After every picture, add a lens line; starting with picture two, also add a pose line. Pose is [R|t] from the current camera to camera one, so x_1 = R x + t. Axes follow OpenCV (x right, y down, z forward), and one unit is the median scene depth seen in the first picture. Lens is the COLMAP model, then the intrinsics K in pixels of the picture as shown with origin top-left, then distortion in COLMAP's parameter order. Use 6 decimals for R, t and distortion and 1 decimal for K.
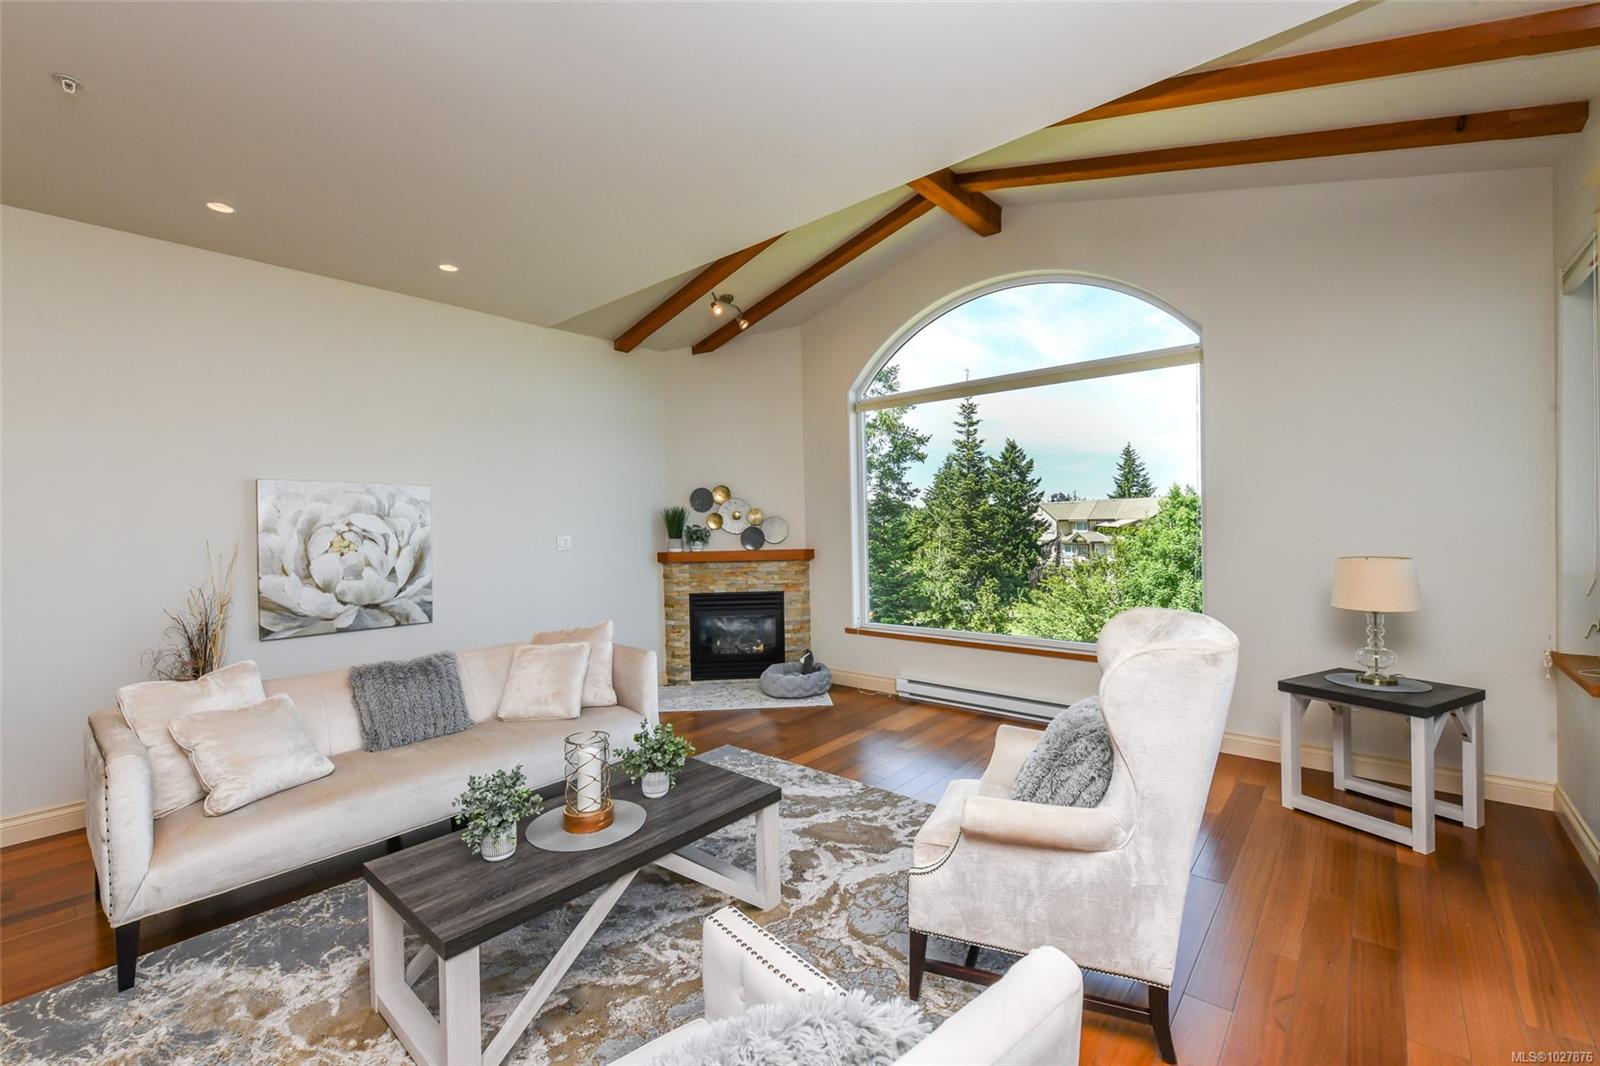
lens RADIAL K [[680.7, 0, 805.1], [0, 680.7, 518.4], [0, 0, 1]] dist [0.002659, 0.000146]
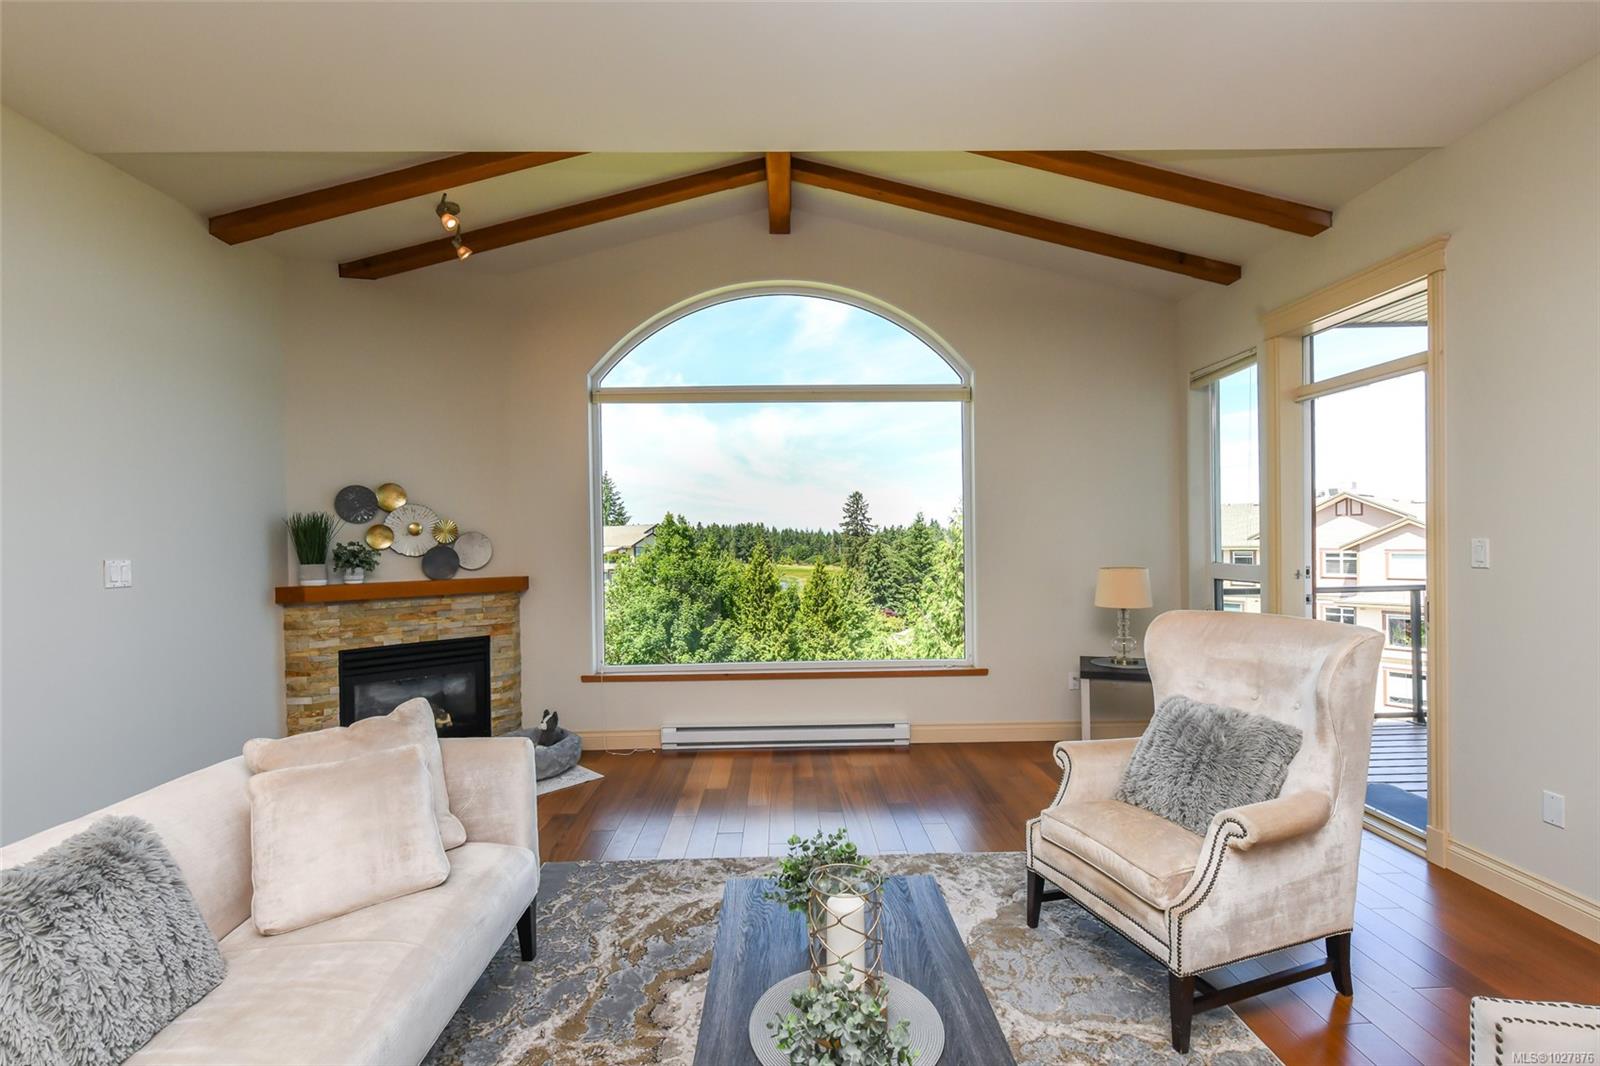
lens RADIAL K [[713.6, 0, 800.0], [0, 713.6, 533.0], [0, 0, 1]] dist [-0.002406, -0.000639]
pose [[0.739100, 0.018122, 0.673352, -0.299414], [-0.005683, 0.999770, -0.020670, 0.012108], [-0.673572, 0.011450, 0.739033, 0.218360]]
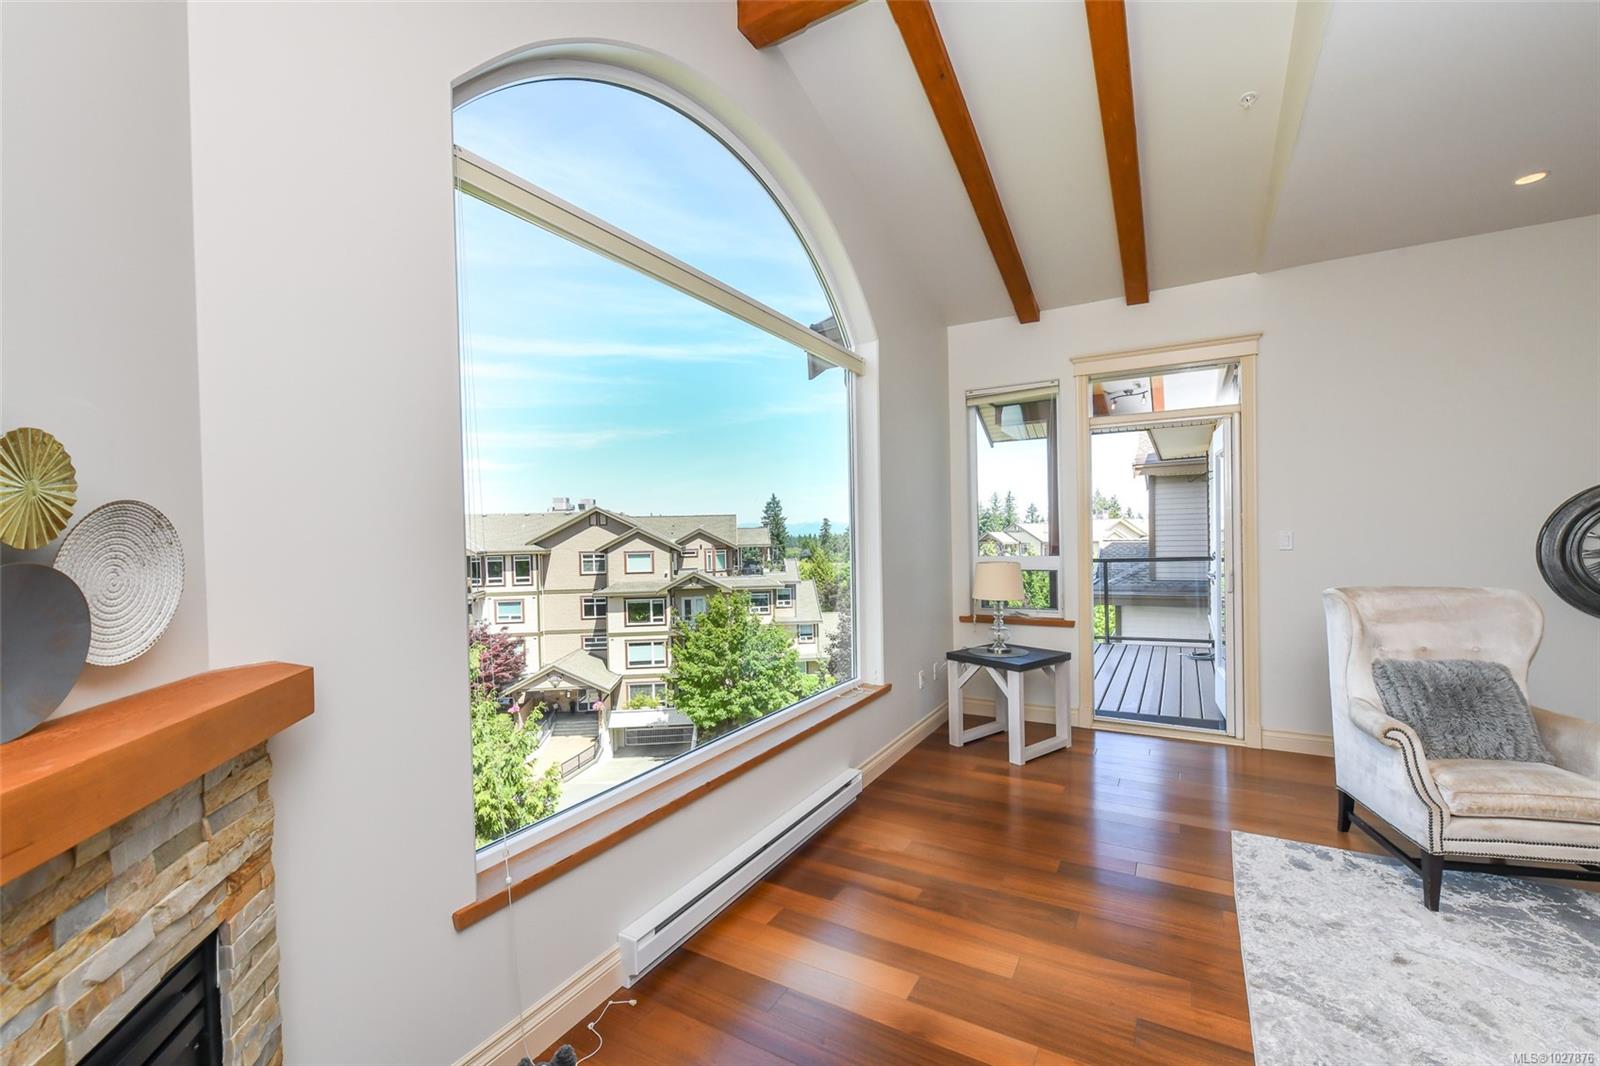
lens RADIAL K [[653.4, 0, 814.4], [0, 653.4, 537.0], [0, 0, 1]] dist [0.000335, 0.000015]
pose [[-0.204910, 0.020281, 0.978571, -0.245518], [0.022660, 0.999616, -0.015972, 0.001048], [-0.978519, 0.018902, -0.205291, 0.885056]]
